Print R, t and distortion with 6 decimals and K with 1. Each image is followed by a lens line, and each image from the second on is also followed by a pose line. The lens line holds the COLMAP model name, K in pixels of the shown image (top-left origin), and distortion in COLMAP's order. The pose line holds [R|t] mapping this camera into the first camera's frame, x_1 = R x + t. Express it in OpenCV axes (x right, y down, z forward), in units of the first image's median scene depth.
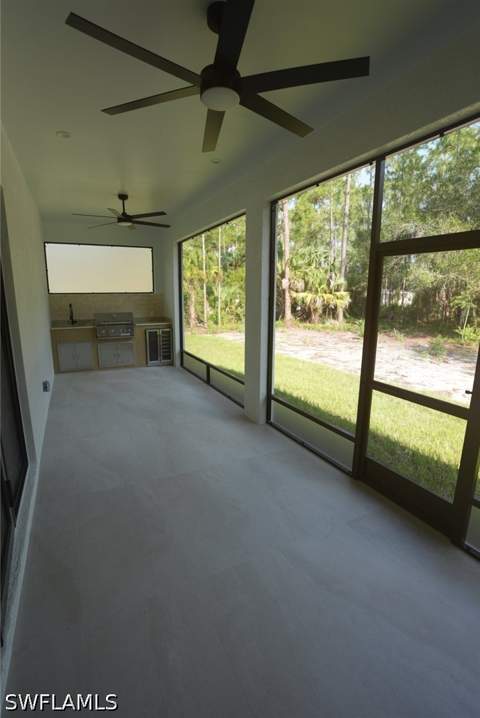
lens RADIAL K [[333.7, 0, 240.0], [0, 333.7, 359.0], [0, 0, 1]] dist [-0.073643, 0.030256]
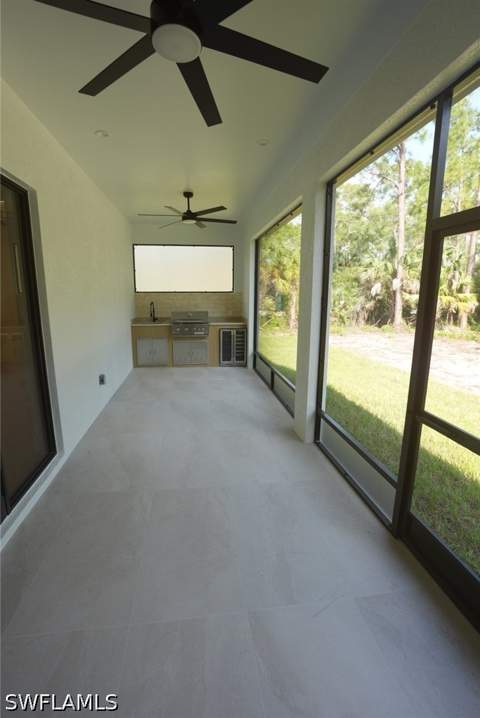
lens RADIAL K [[333.7, 0, 240.0], [0, 333.7, 359.0], [0, 0, 1]] dist [-0.073643, 0.030256]
pose [[0.946254, 0.062964, -0.317237, 0.090512], [-0.063927, 0.997927, 0.007383, -0.009997], [0.317044, 0.013294, 0.948318, 0.071861]]
